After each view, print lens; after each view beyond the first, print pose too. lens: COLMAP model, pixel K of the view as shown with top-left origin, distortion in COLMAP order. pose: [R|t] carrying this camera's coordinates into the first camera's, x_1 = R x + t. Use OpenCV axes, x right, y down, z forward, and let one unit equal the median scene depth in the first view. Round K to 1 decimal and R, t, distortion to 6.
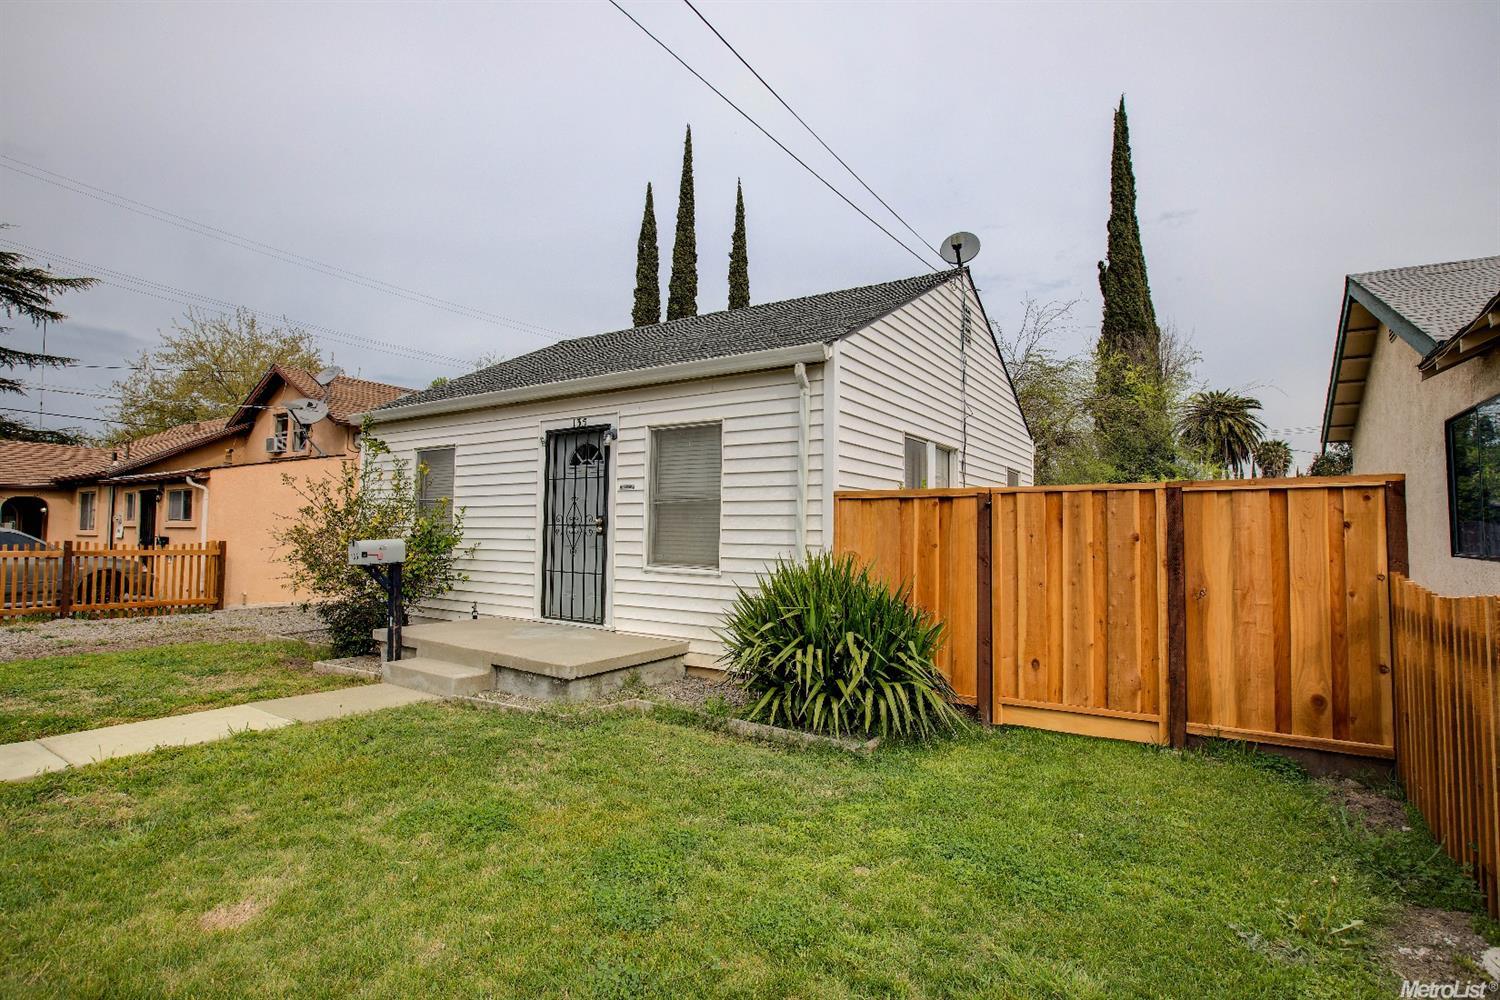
lens RADIAL K [[719.0, 0, 750.0], [0, 719.0, 500.0], [0, 0, 1]] dist [-0.041956, 0.000198]
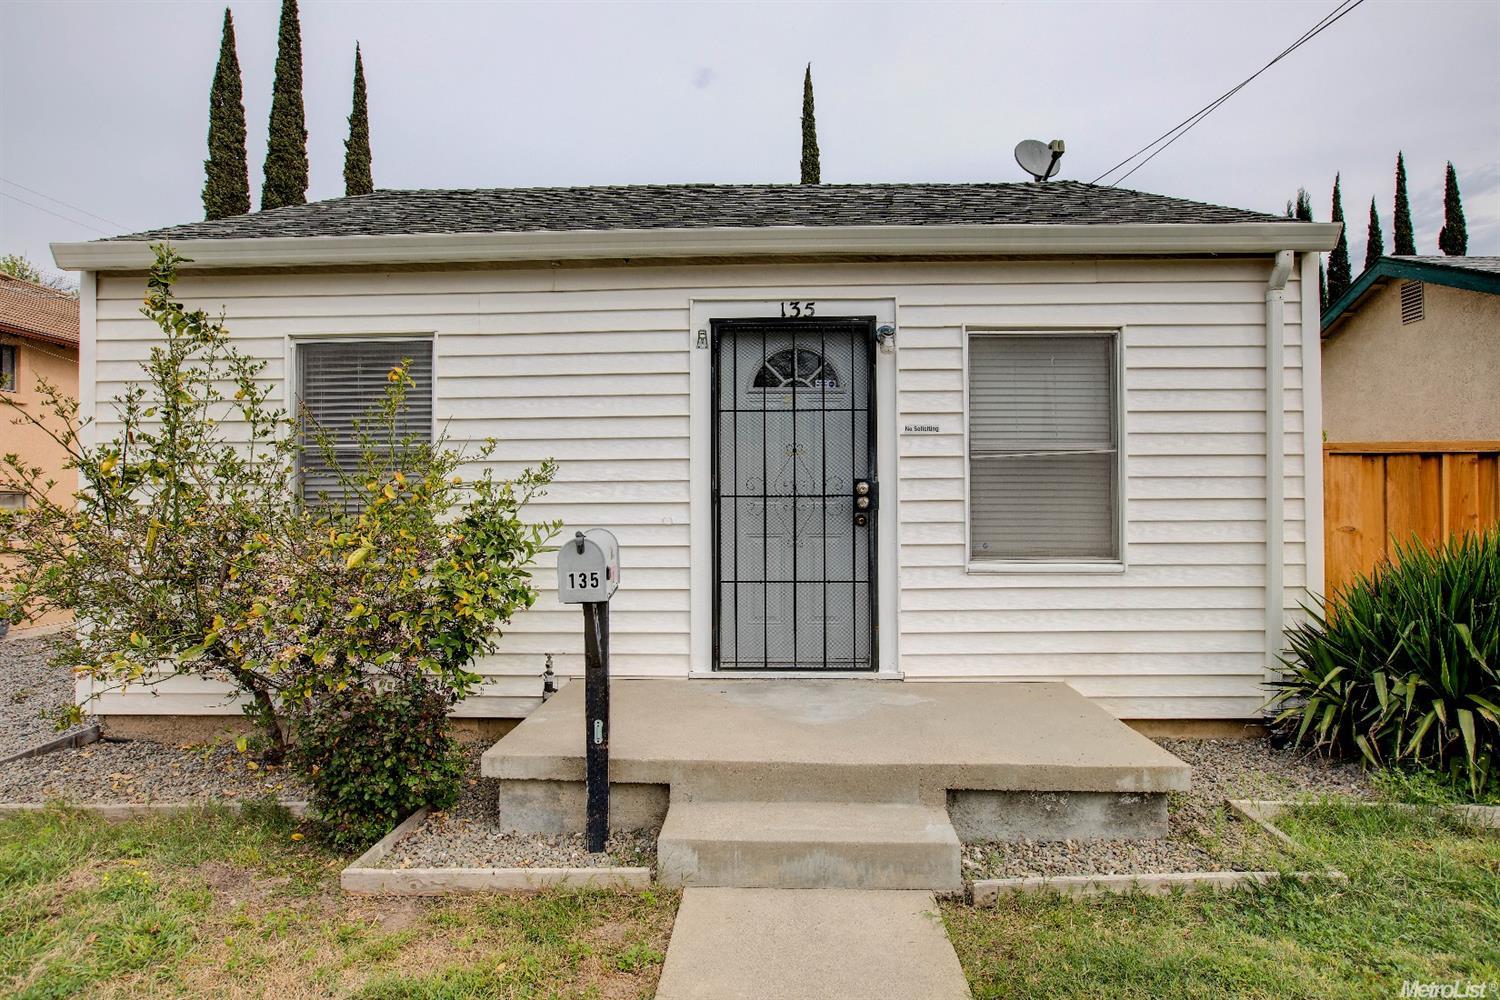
lens RADIAL K [[788.8, 0, 750.0], [0, 788.8, 500.0], [0, 0, 1]] dist [-0.078797, 0.053226]
pose [[0.853243, -0.009252, 0.521431, -0.585065], [-0.008935, 0.999437, 0.032355, 0.019025], [-0.521436, -0.032265, 0.852680, 0.502336]]
